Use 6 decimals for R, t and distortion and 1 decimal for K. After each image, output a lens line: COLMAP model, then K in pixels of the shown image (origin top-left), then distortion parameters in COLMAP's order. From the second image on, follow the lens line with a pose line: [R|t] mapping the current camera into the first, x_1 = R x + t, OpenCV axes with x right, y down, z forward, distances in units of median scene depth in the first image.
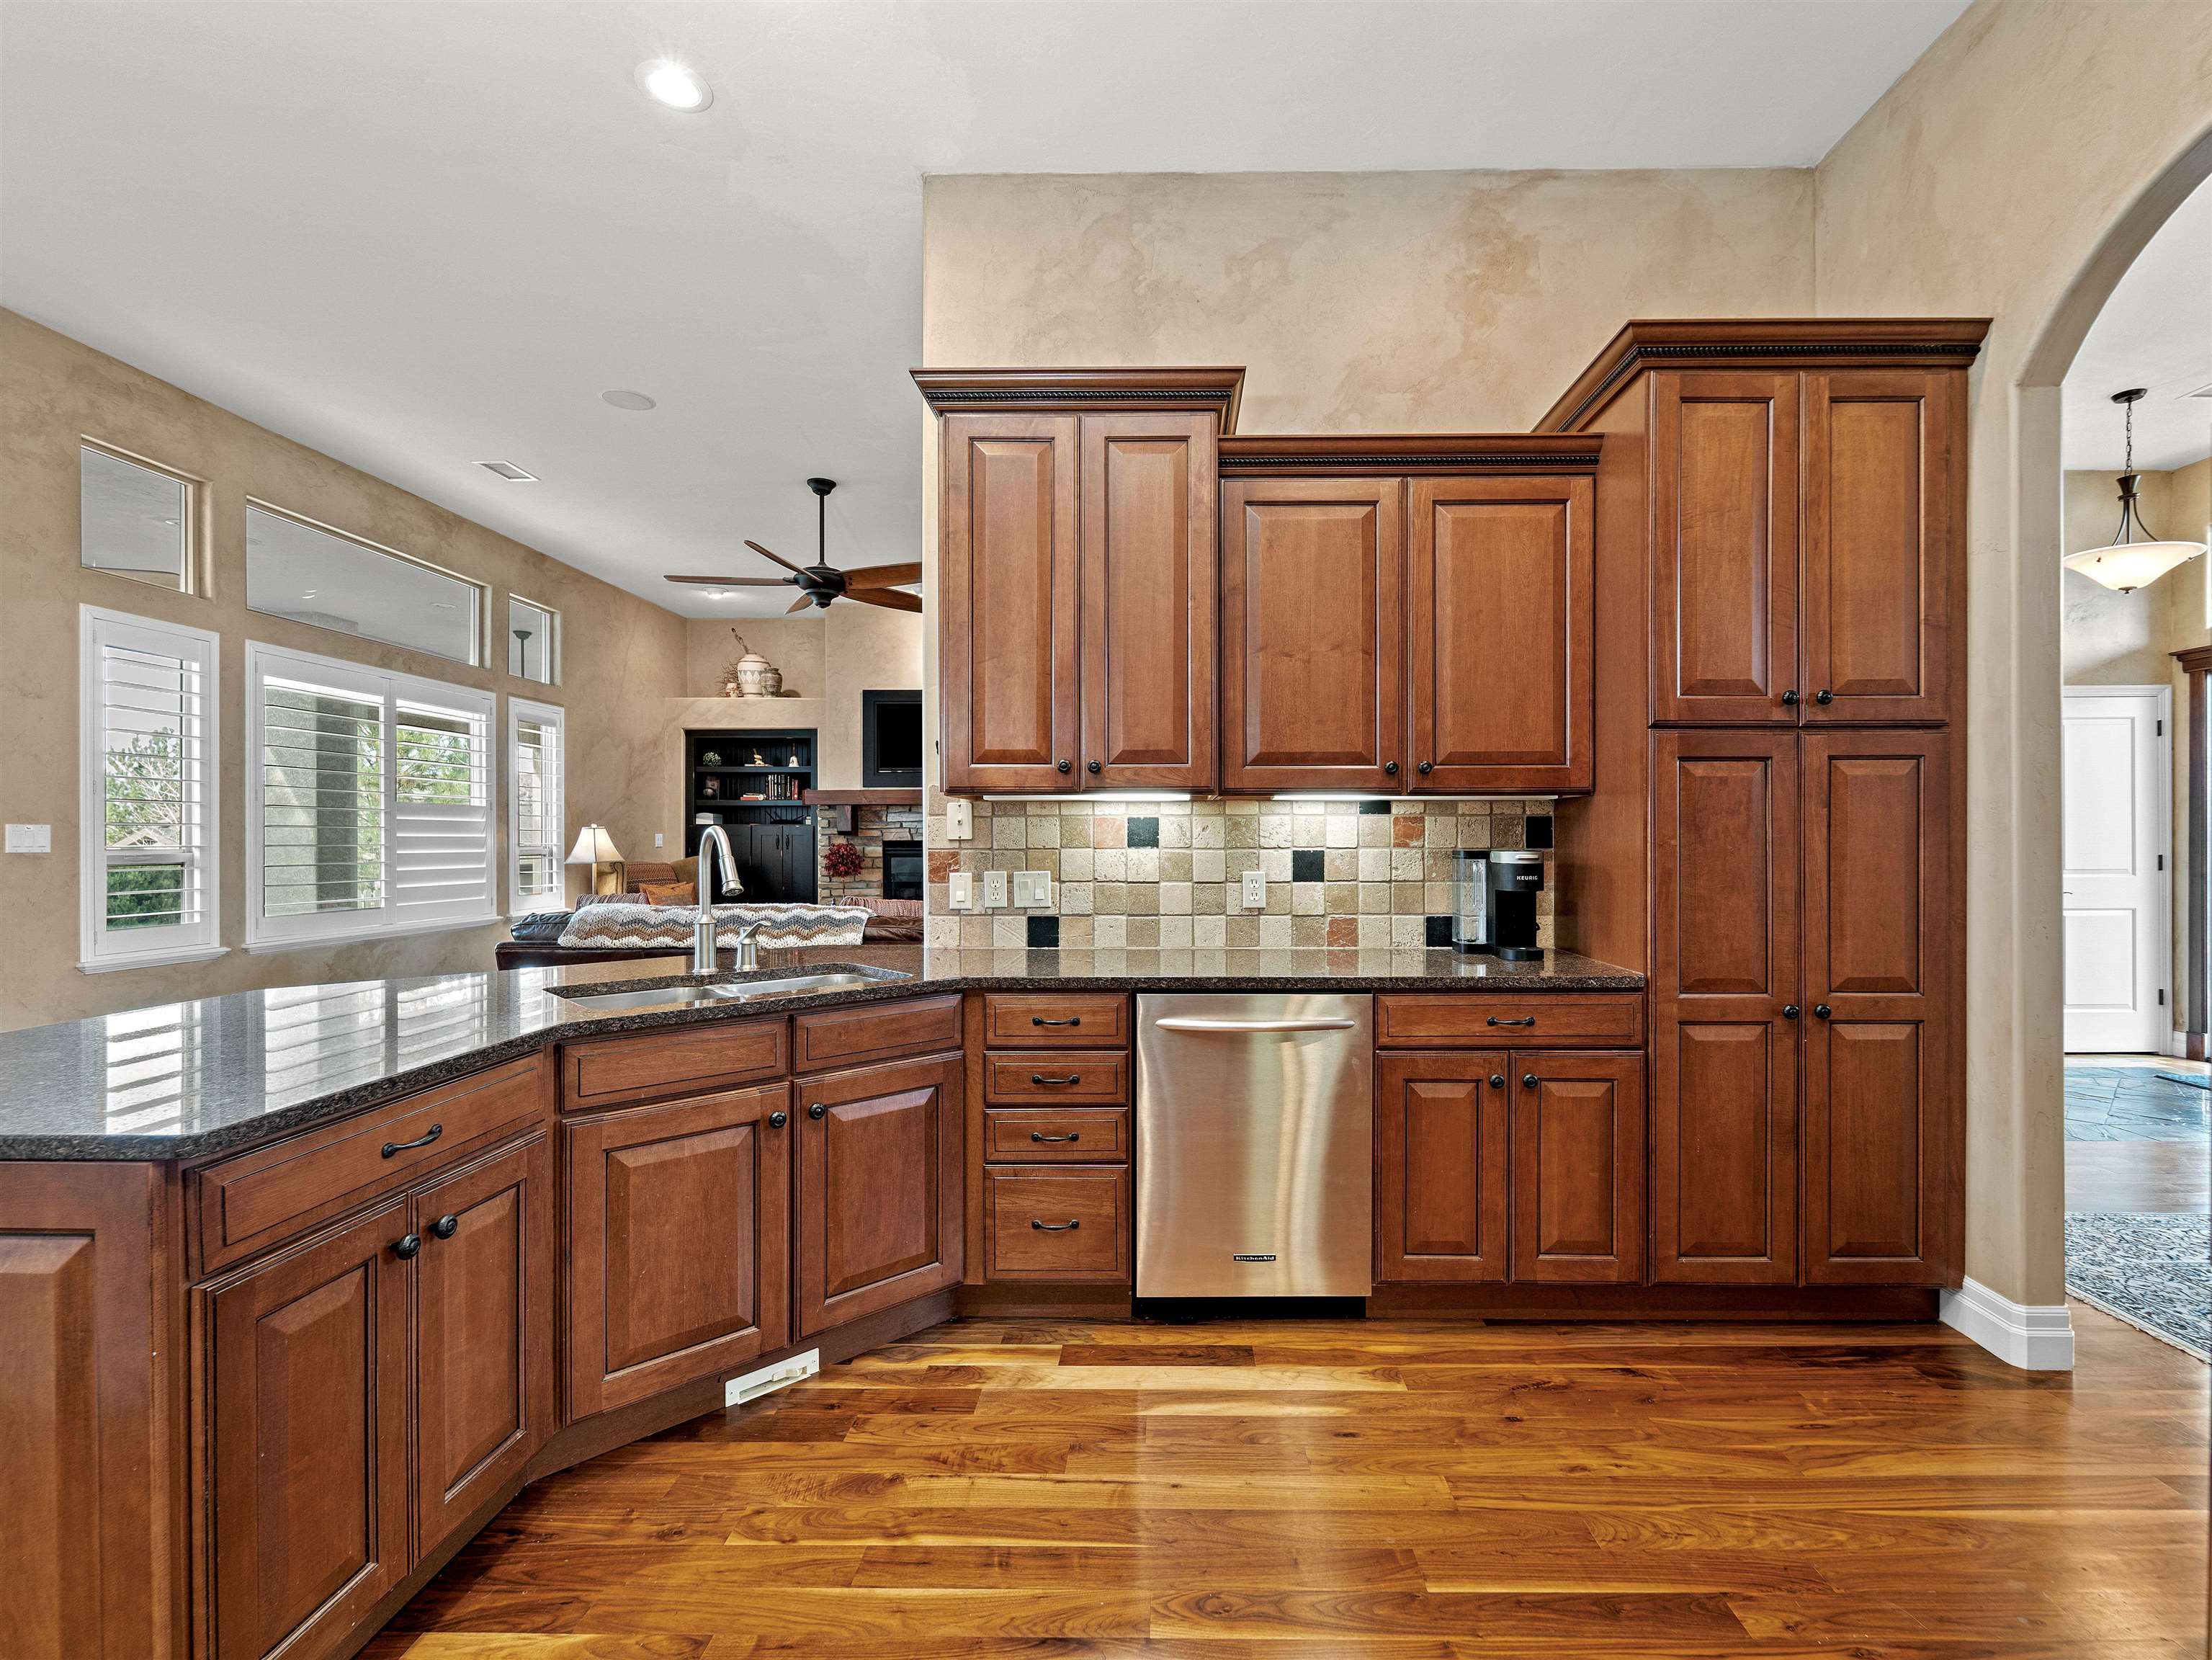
lens RADIAL K [[1009.8, 0, 1156.2], [0, 1009.8, 840.5], [0, 0, 1]] dist [0.001405, -0.000672]
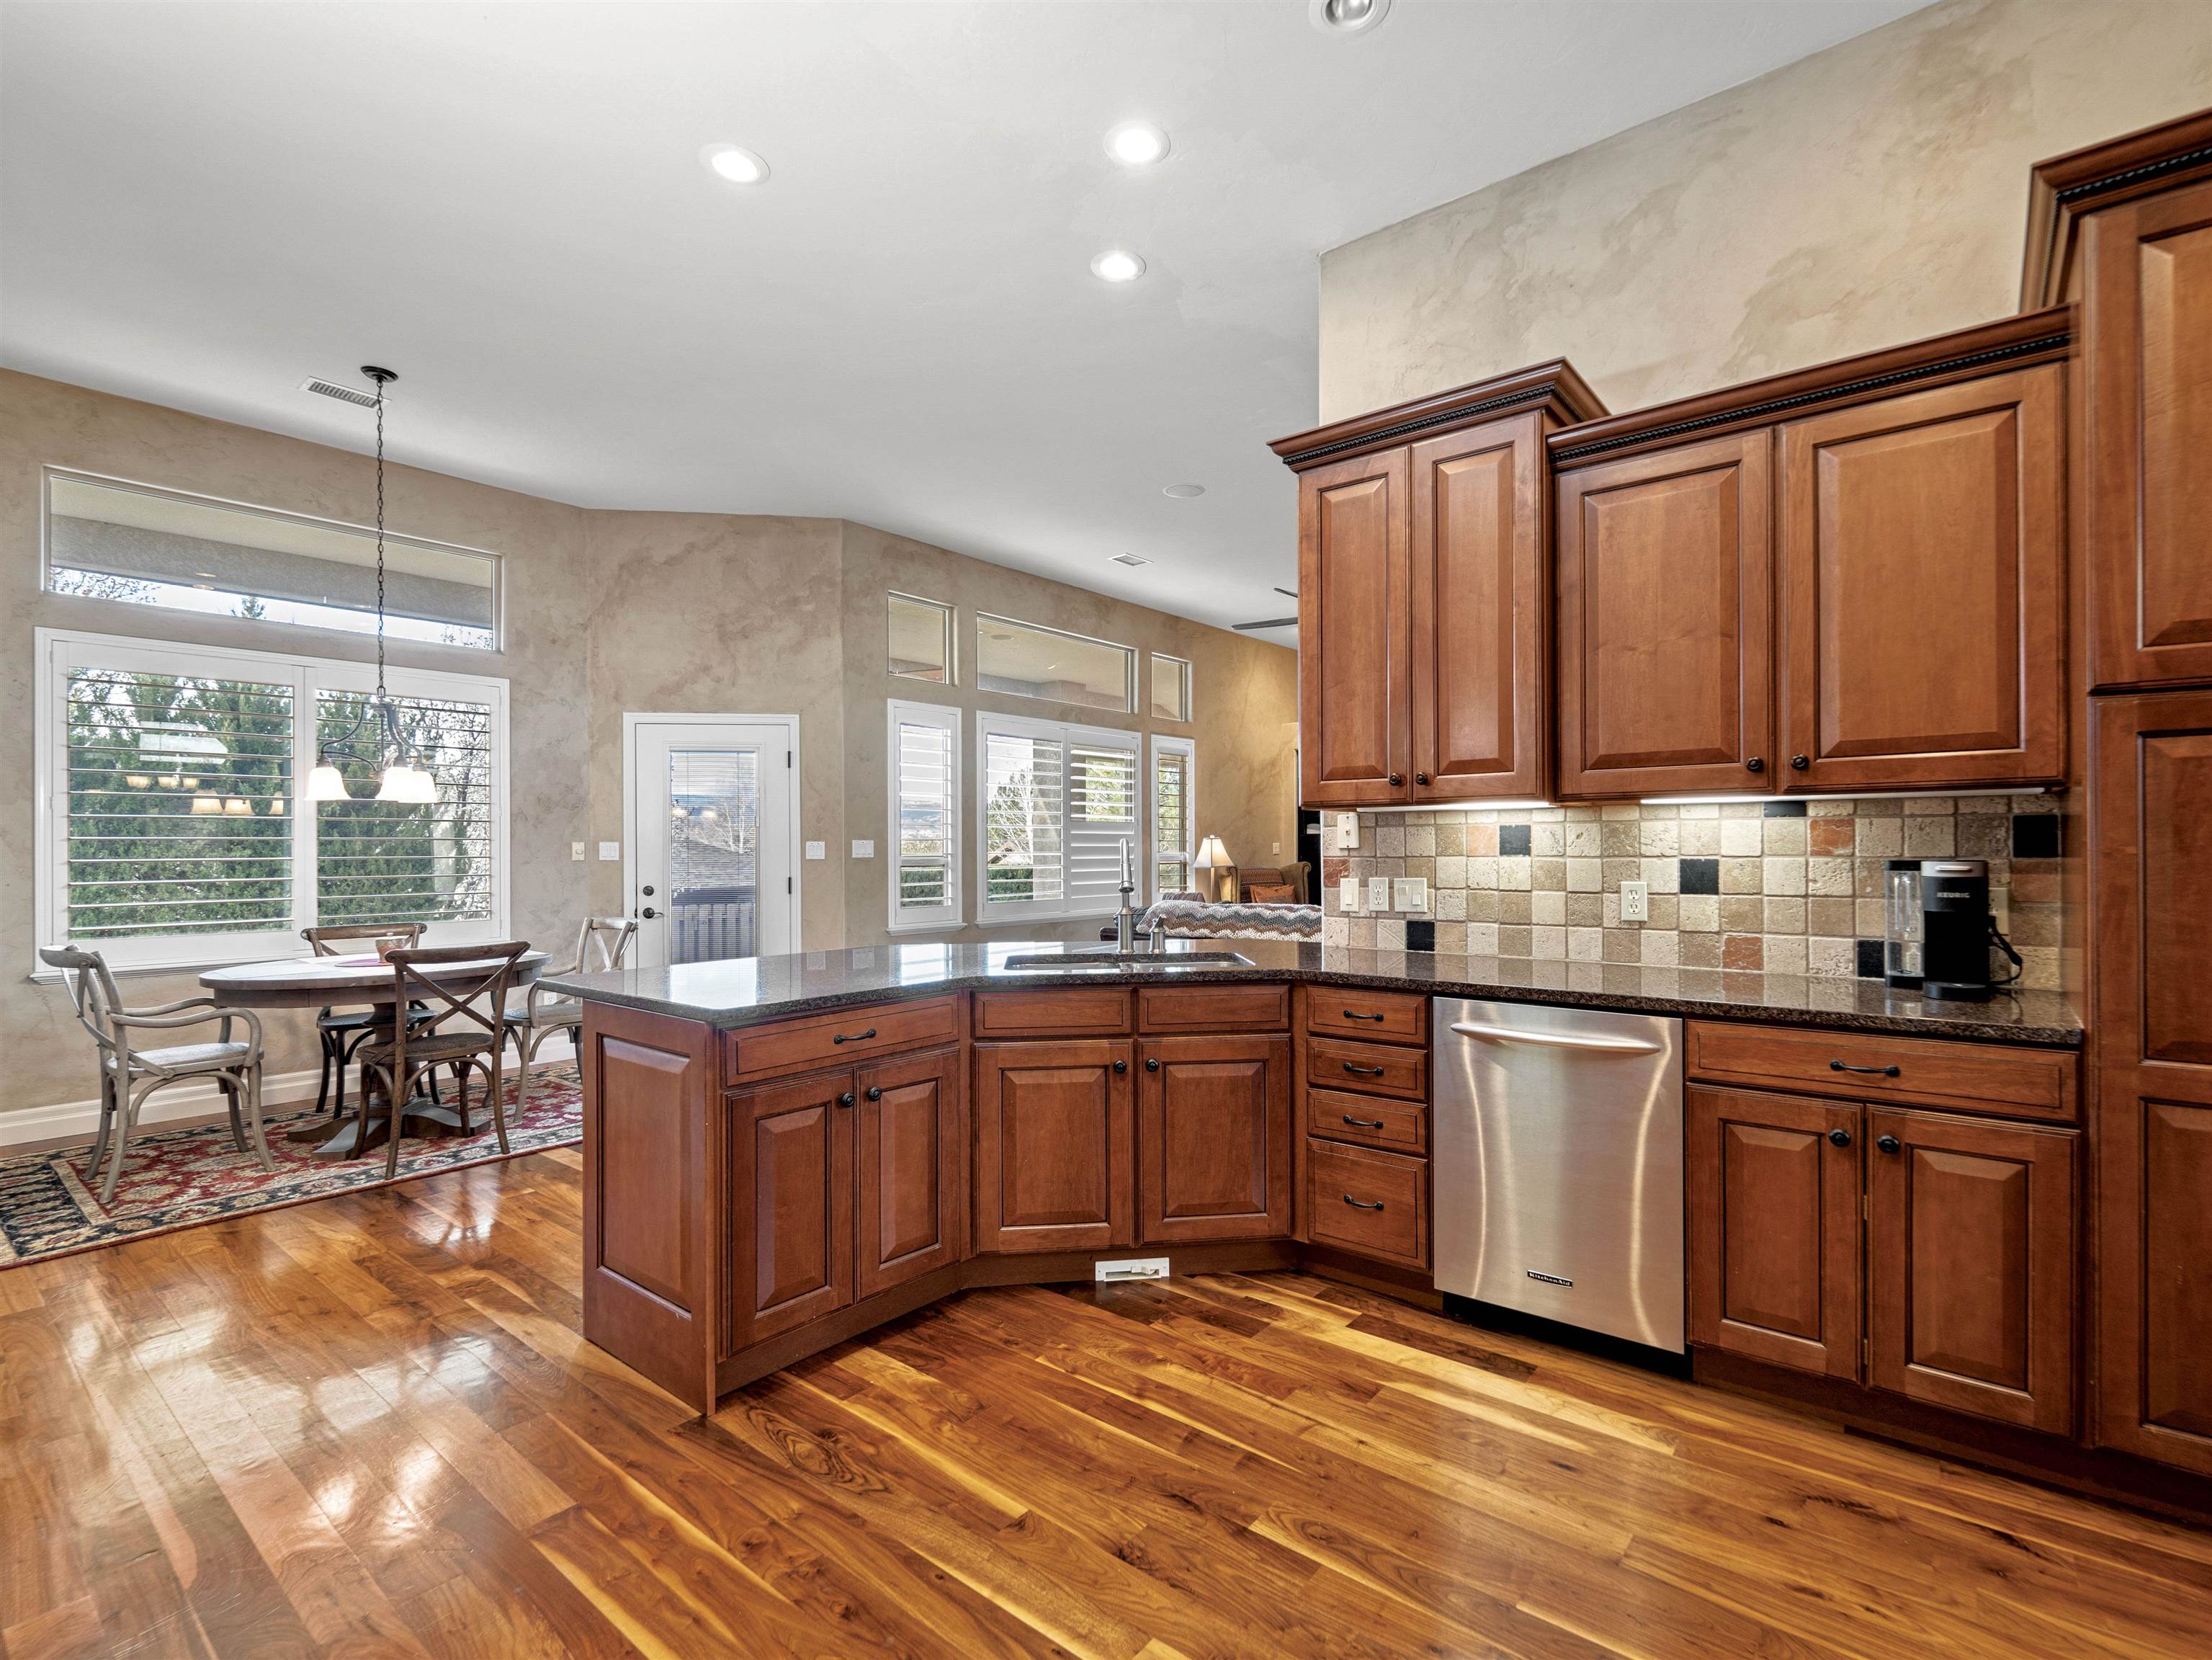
lens RADIAL K [[1022.1, 0, 1174.0], [0, 1022.1, 845.4], [0, 0, 1]] dist [-0.000247, -0.000801]
pose [[0.800309, -0.004306, -0.599573, 0.334105], [0.003220, 0.999991, -0.002884, -0.001422], [0.599580, 0.000377, 0.800315, -0.002276]]
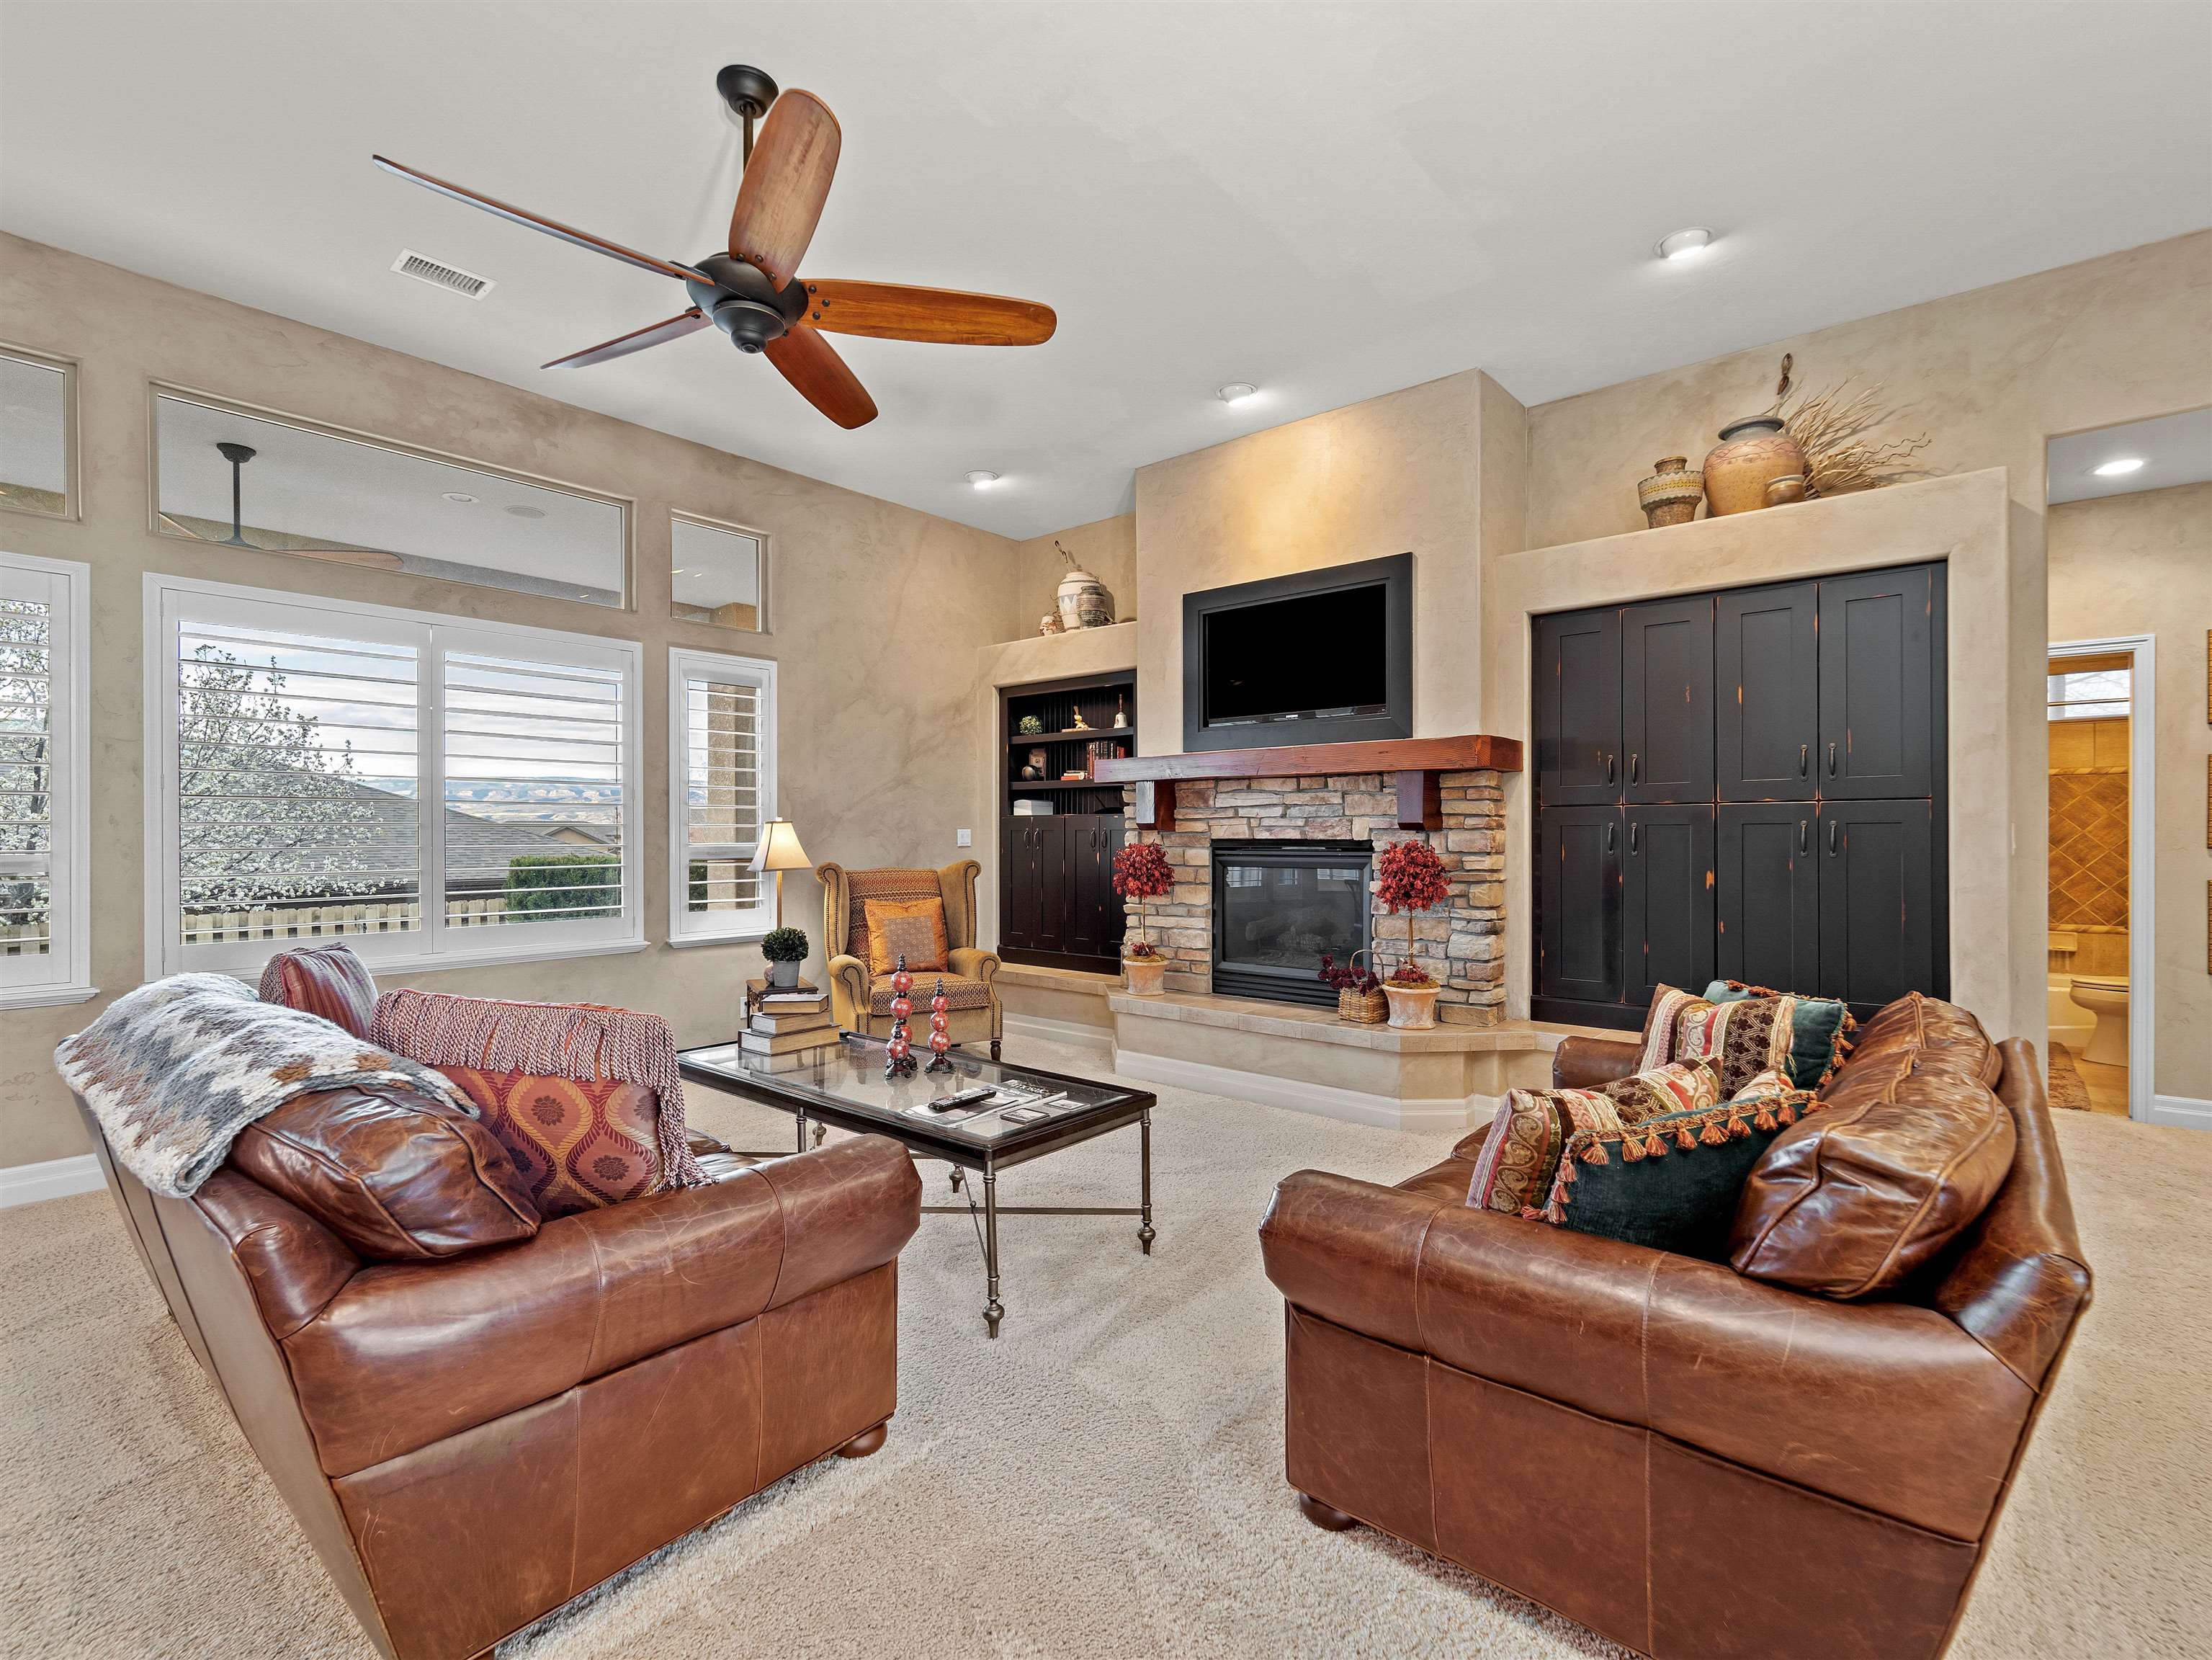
lens RADIAL K [[1014.6, 0, 1096.3], [0, 1014.6, 831.3], [0, 0, 1]] dist [0.000463, -0.001373]
pose [[0.771066, -0.001861, -0.636753, 0.185882], [0.001127, 0.999998, -0.001557, -0.010477], [0.636755, 0.000483, 0.771066, 1.442556]]
